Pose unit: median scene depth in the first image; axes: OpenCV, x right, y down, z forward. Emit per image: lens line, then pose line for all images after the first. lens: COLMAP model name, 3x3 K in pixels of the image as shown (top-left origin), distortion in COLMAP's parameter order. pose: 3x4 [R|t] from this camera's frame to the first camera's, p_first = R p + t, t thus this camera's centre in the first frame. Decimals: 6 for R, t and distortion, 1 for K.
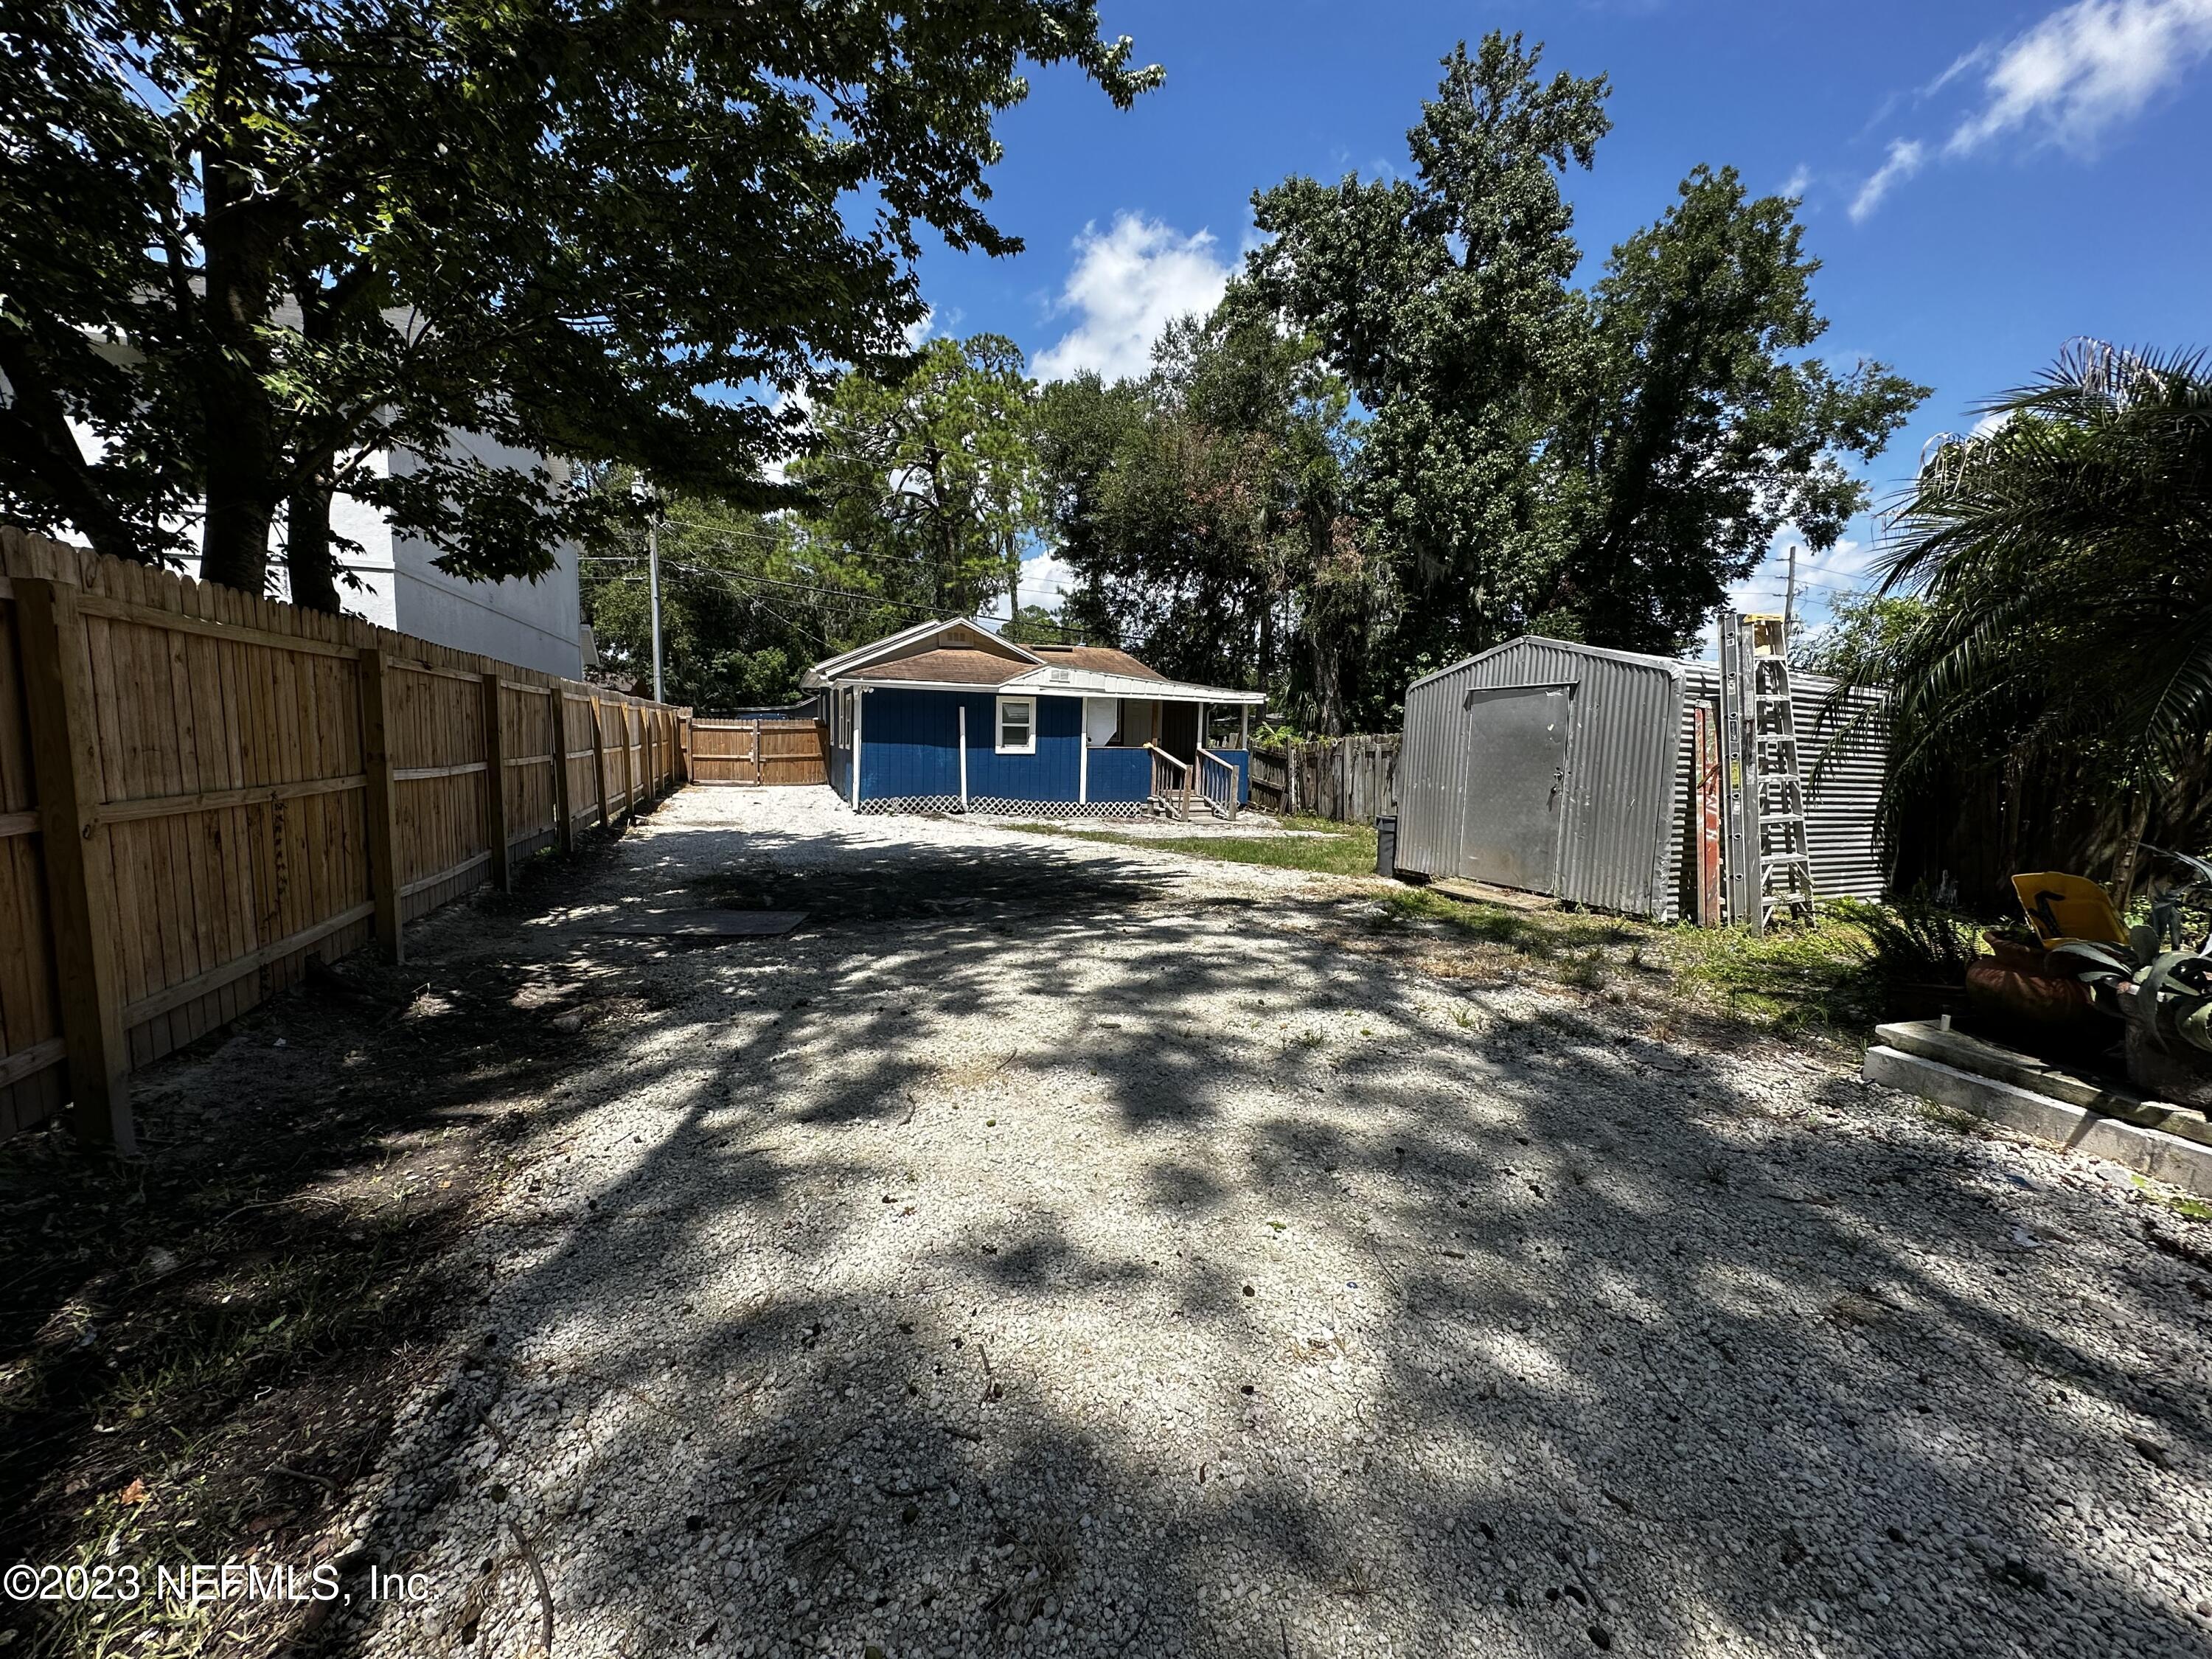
lens RADIAL K [[879.7, 0, 1106.0], [0, 879.7, 829.5], [0, 0, 1]] dist [-0.003140, -0.000075]
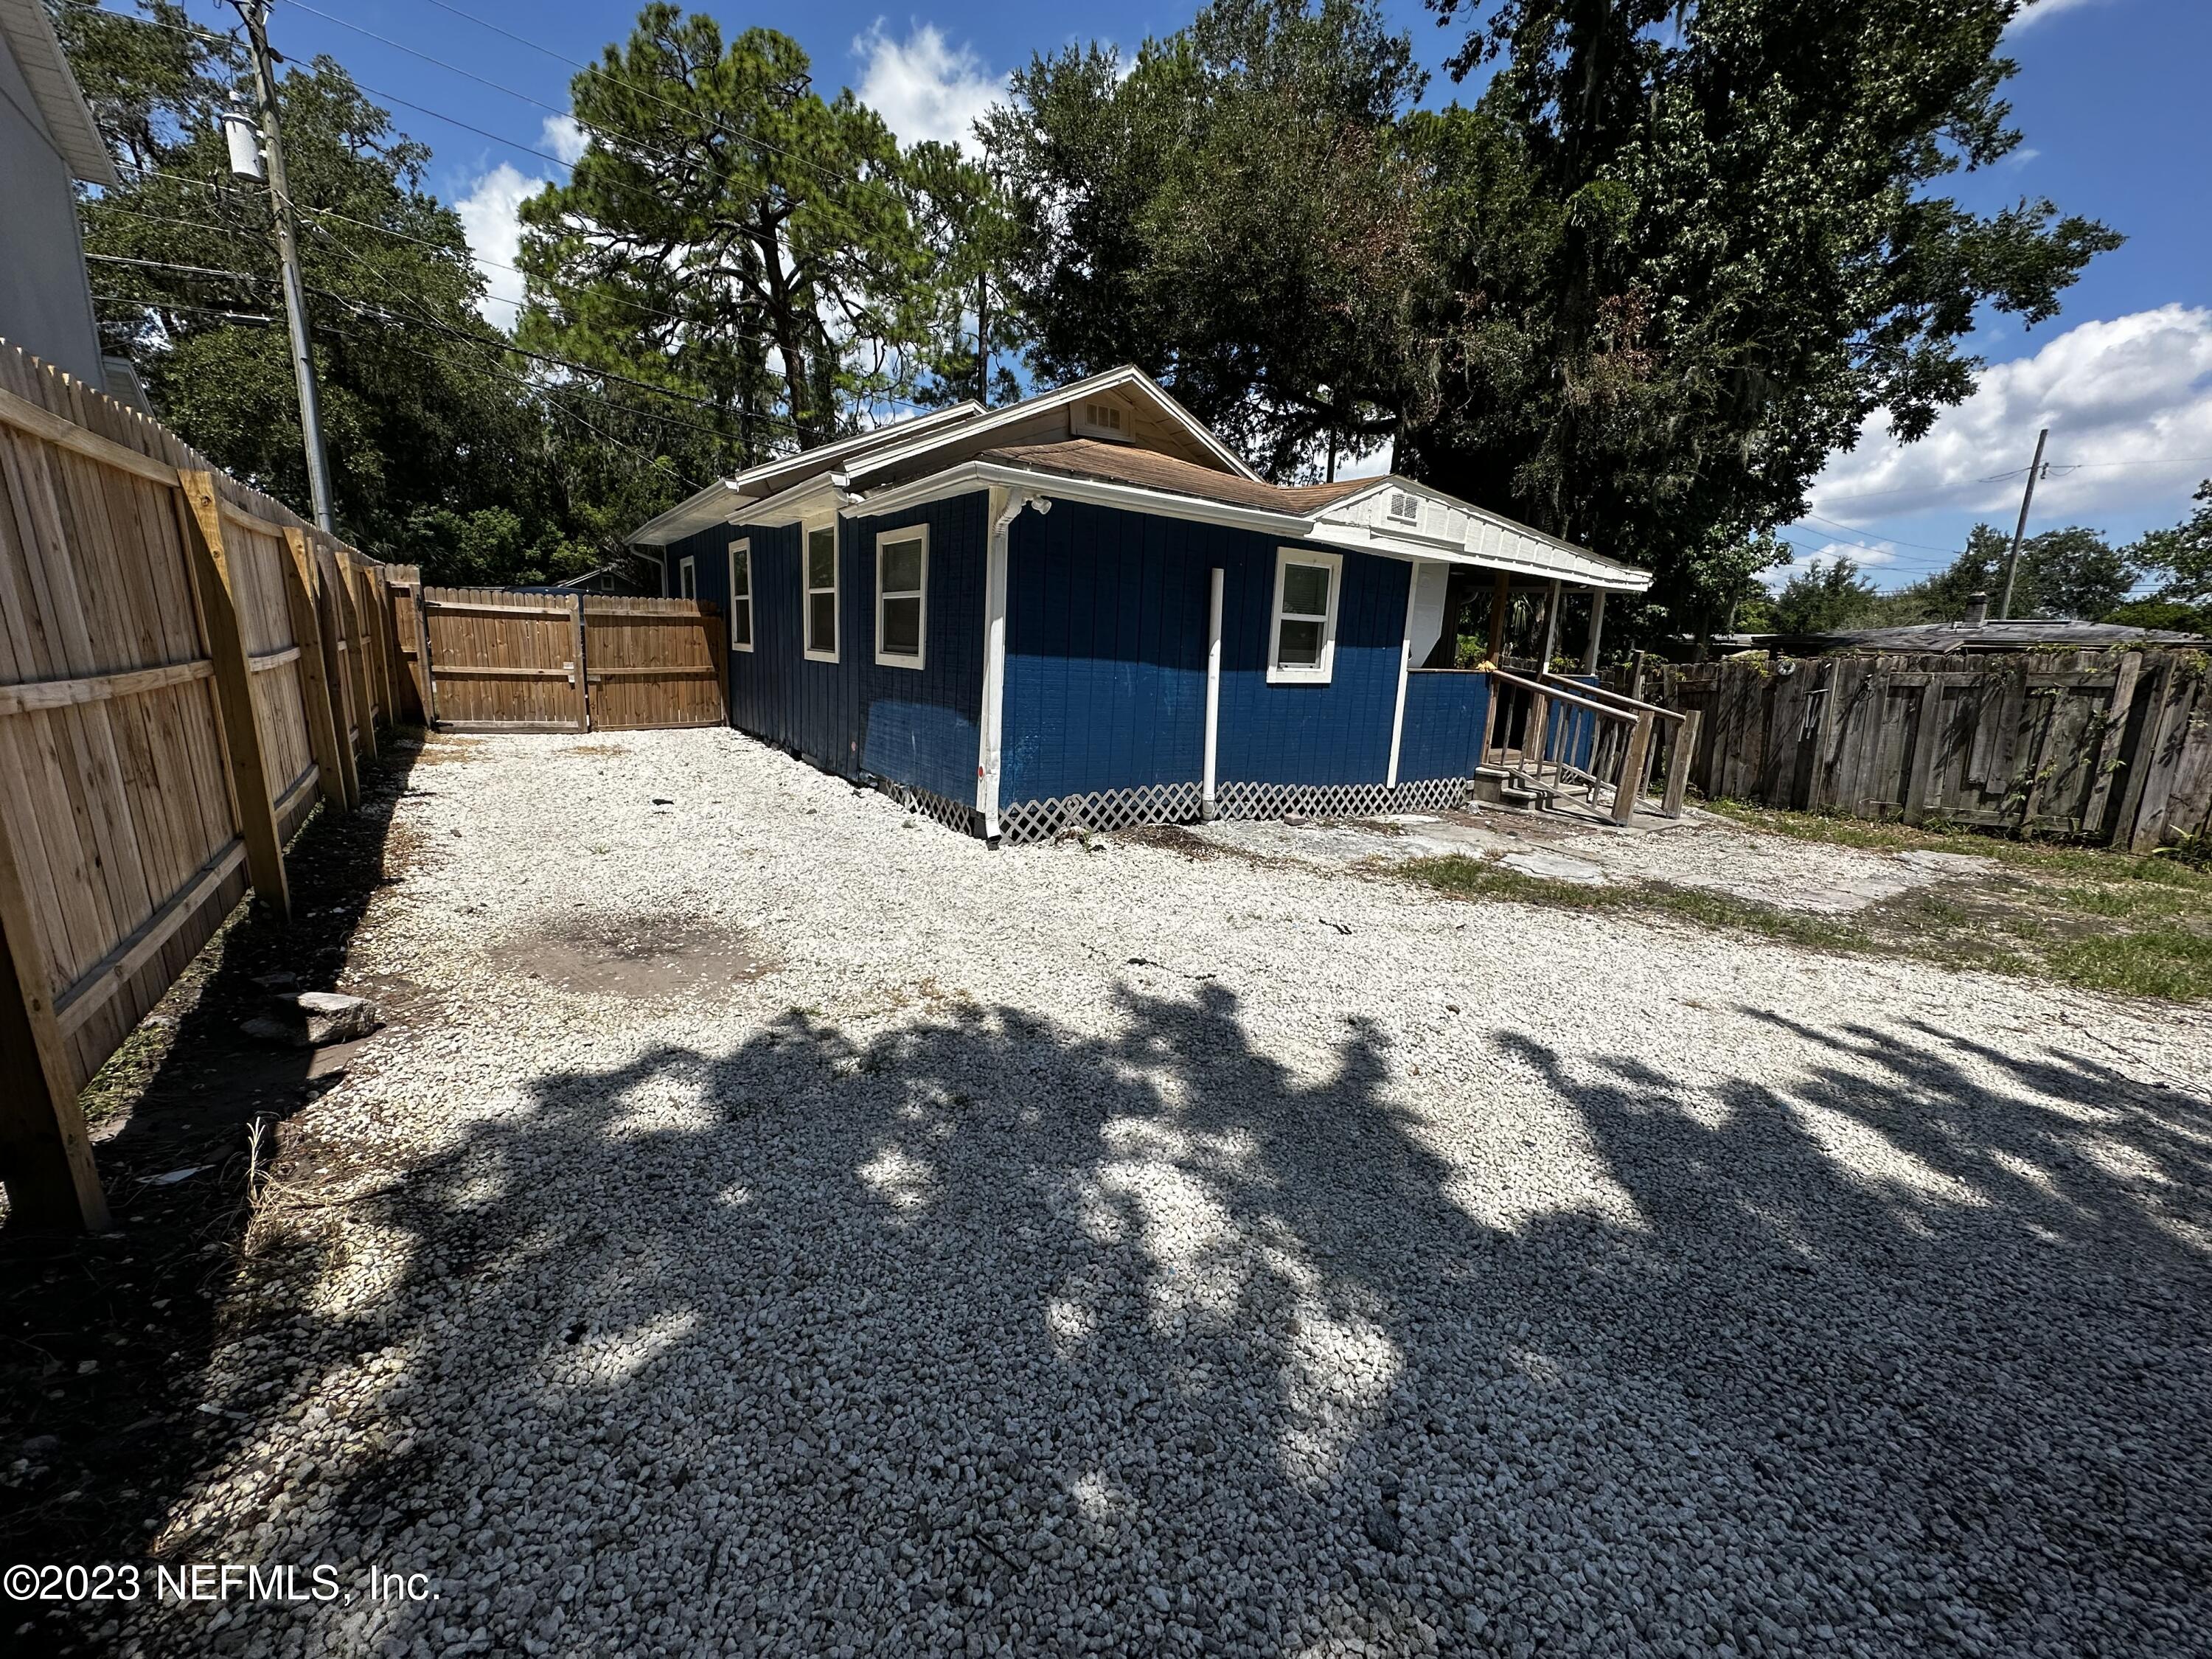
lens RADIAL K [[879.7, 0, 1106.0], [0, 879.7, 829.5], [0, 0, 1]] dist [-0.003140, -0.000075]
pose [[0.969322, -0.030458, 0.243900, -0.239827], [0.004690, 0.994404, 0.105541, -0.046512], [-0.245750, -0.101159, 0.964040, 0.453939]]
